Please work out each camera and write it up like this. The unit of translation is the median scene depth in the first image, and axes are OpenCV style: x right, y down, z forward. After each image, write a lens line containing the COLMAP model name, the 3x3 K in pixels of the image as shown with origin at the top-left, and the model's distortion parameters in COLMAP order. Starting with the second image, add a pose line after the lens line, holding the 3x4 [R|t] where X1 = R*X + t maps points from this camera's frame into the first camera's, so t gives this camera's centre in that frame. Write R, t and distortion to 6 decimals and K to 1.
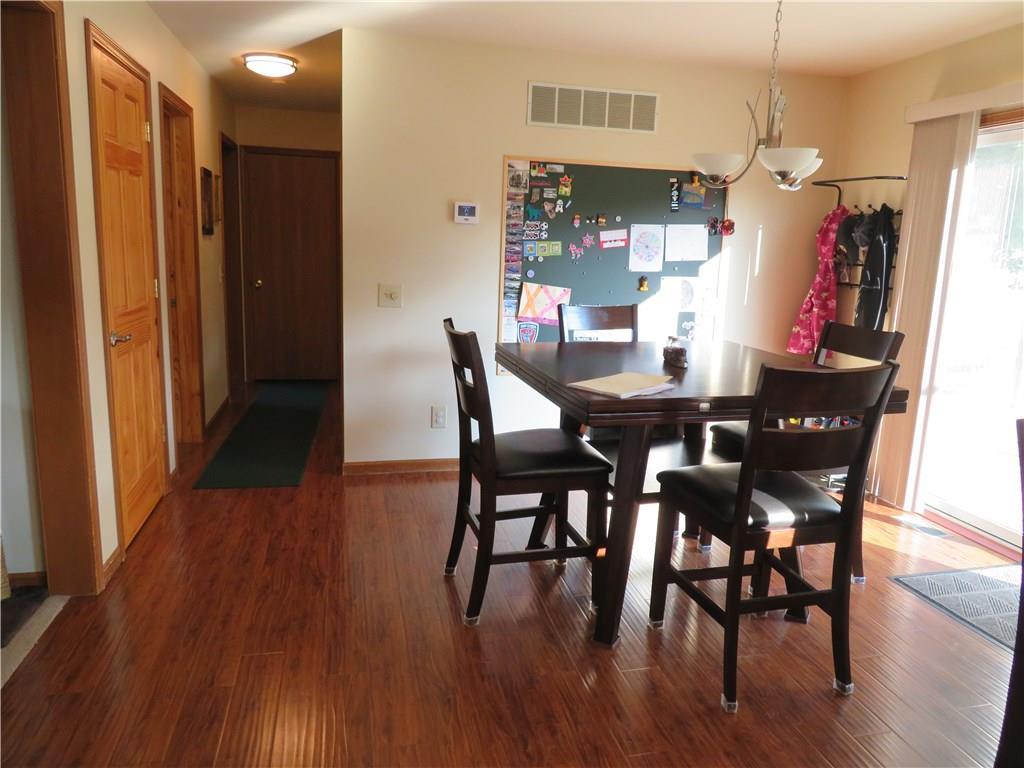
lens RADIAL K [[735.0, 0, 508.2], [0, 735.0, 384.1], [0, 0, 1]] dist [-0.020053, 0.024394]
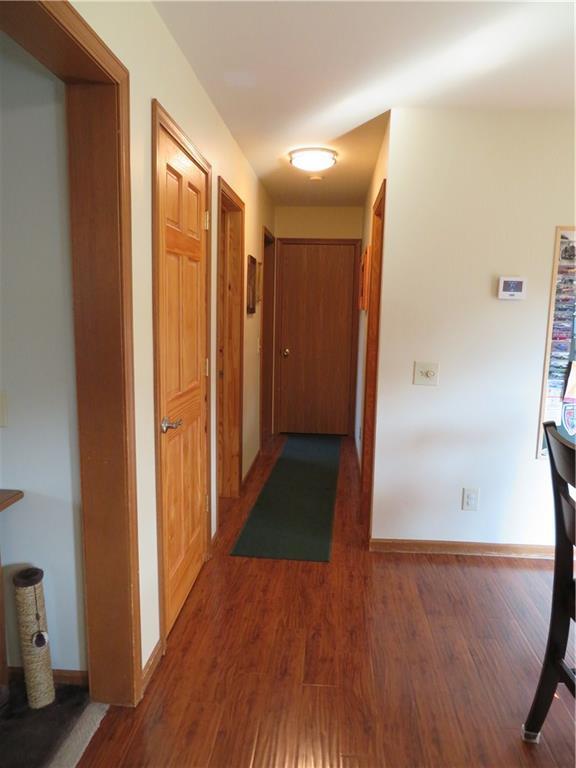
lens RADIAL K [[551.2, 0, 289.8], [0, 551.2, 383.7], [0, 0, 1]] dist [-0.020053, 0.024394]
pose [[0.956401, 0.020032, -0.291370, -0.119389], [-0.037749, 0.997755, -0.055314, -0.059928], [0.289608, 0.063901, 0.955010, 0.244986]]
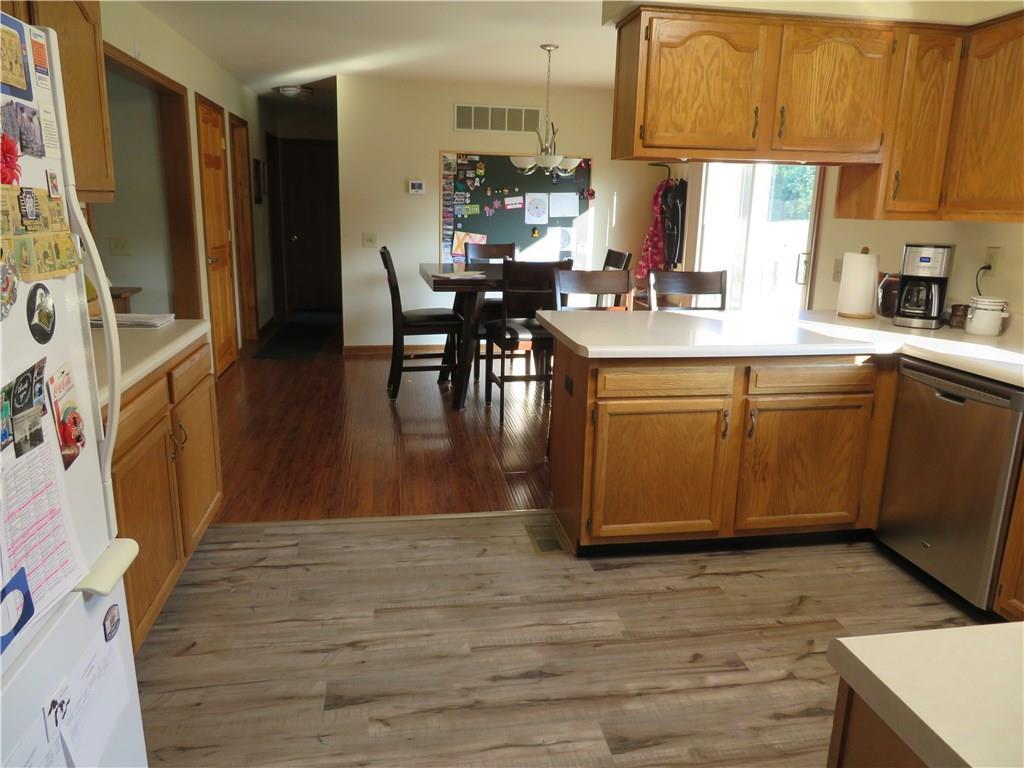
lens RADIAL K [[735.0, 0, 506.7], [0, 735.0, 389.5], [0, 0, 1]] dist [-0.020053, 0.024394]
pose [[0.997907, 0.006820, -0.064301, 0.239544], [-0.003274, 0.998476, 0.055087, 0.115038], [0.064579, -0.054761, 0.996409, -0.590612]]
